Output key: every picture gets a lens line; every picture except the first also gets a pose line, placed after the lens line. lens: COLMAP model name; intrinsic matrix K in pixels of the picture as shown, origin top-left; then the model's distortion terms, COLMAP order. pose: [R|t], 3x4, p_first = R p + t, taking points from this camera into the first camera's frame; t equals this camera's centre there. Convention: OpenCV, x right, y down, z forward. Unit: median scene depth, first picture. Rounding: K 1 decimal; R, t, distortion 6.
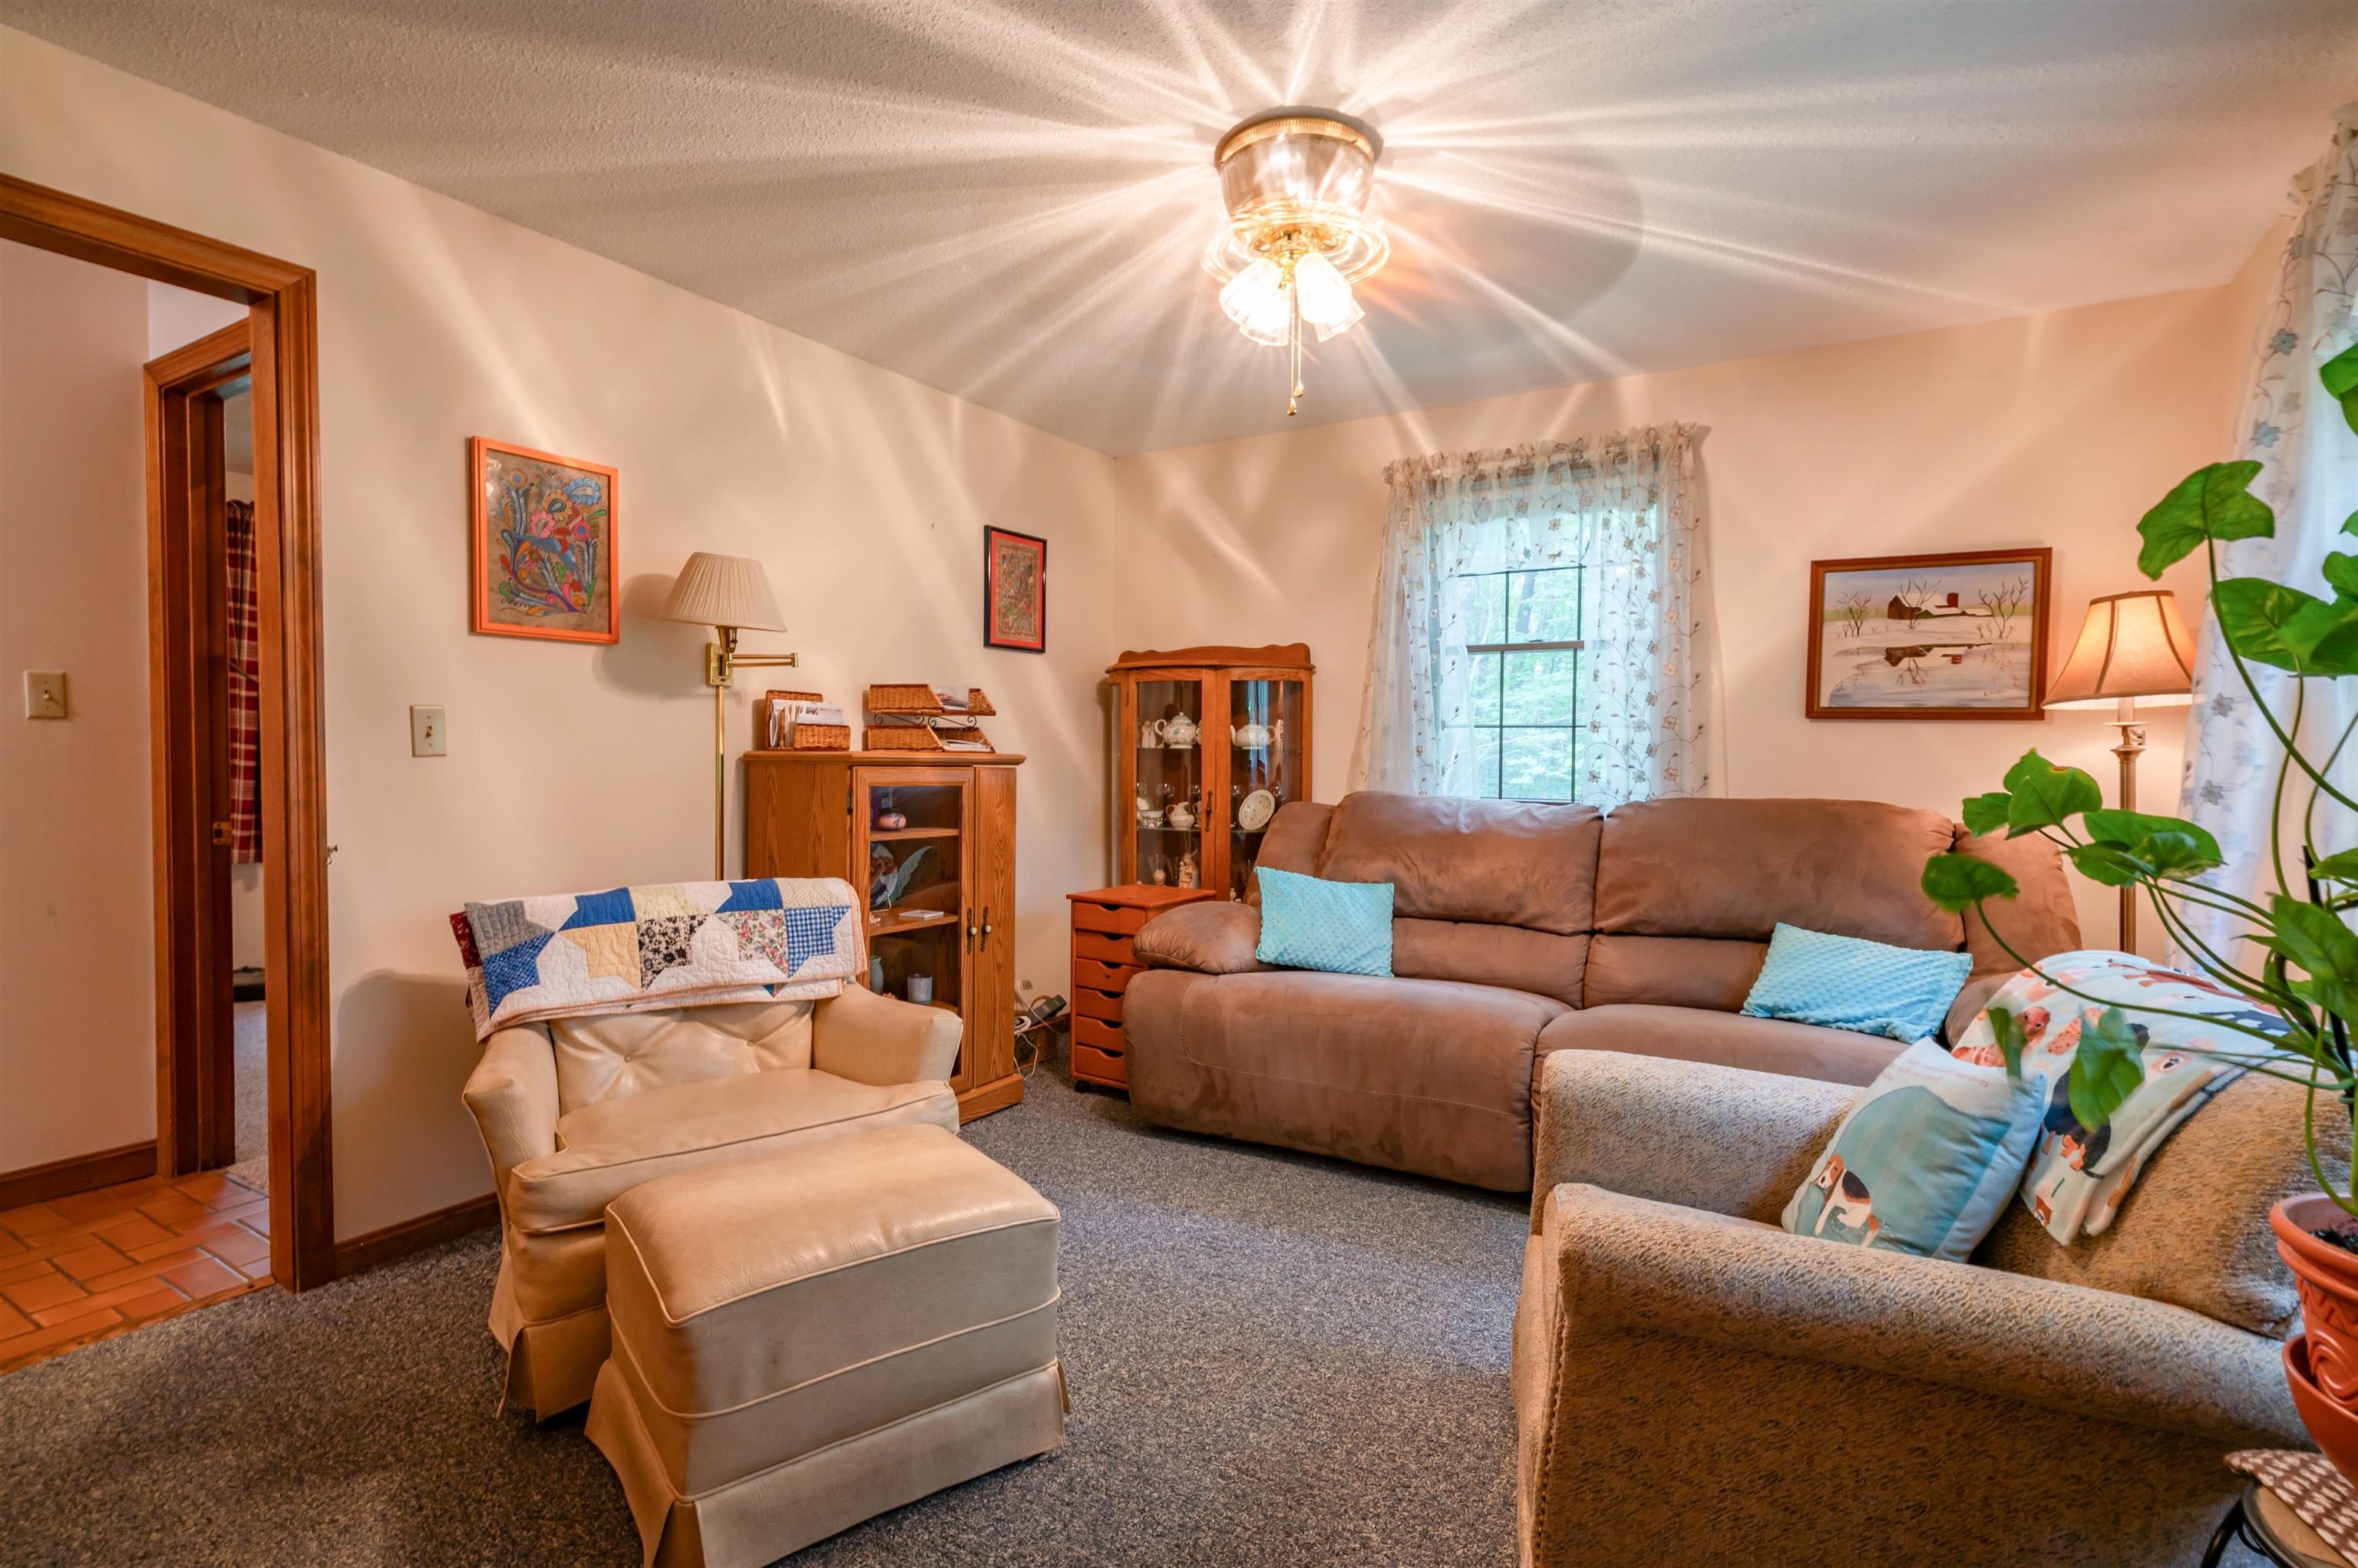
lens RADIAL K [[1136.2, 0, 1187.3], [0, 1136.2, 784.3], [0, 0, 1]] dist [0.002731, -0.000047]
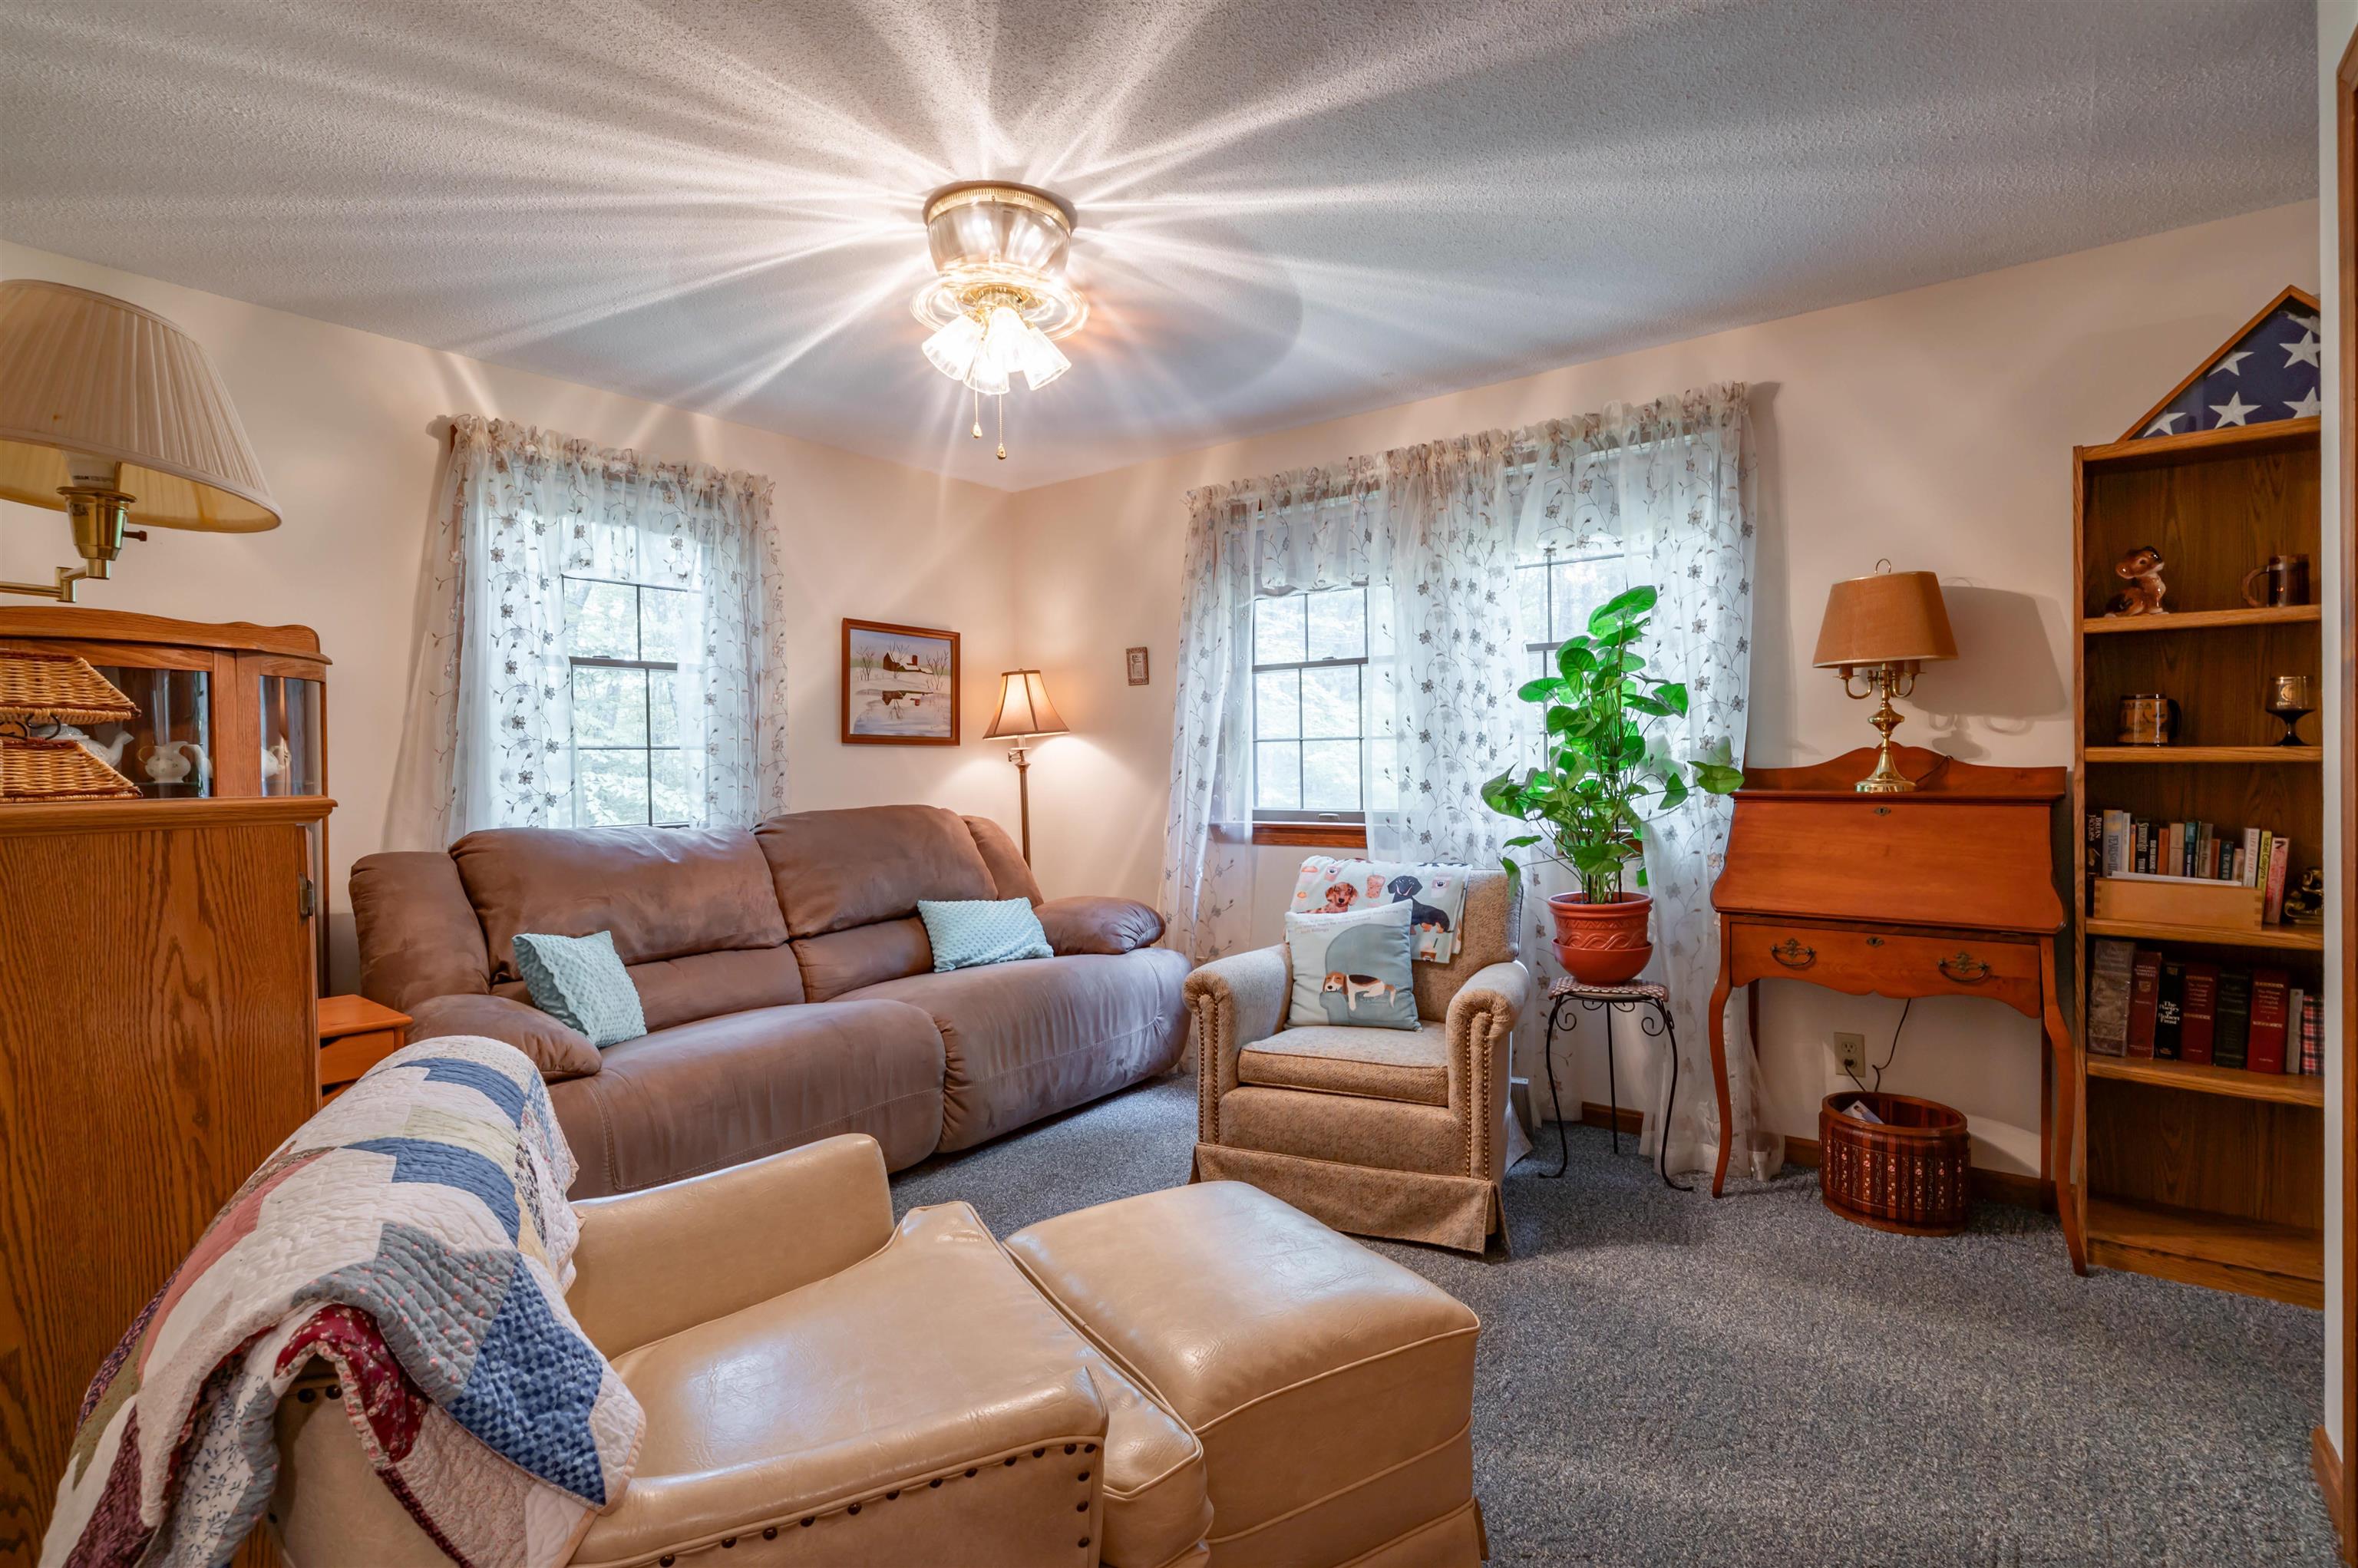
lens RADIAL K [[1133.8, 0, 1179.0], [0, 1133.8, 784.0], [0, 0, 1]] dist [0.000983, 0.002073]
pose [[0.103431, -0.027832, 0.994247, -0.816674], [0.047470, 0.998607, 0.023016, -0.030037], [-0.993503, 0.044817, 0.104608, 0.627171]]
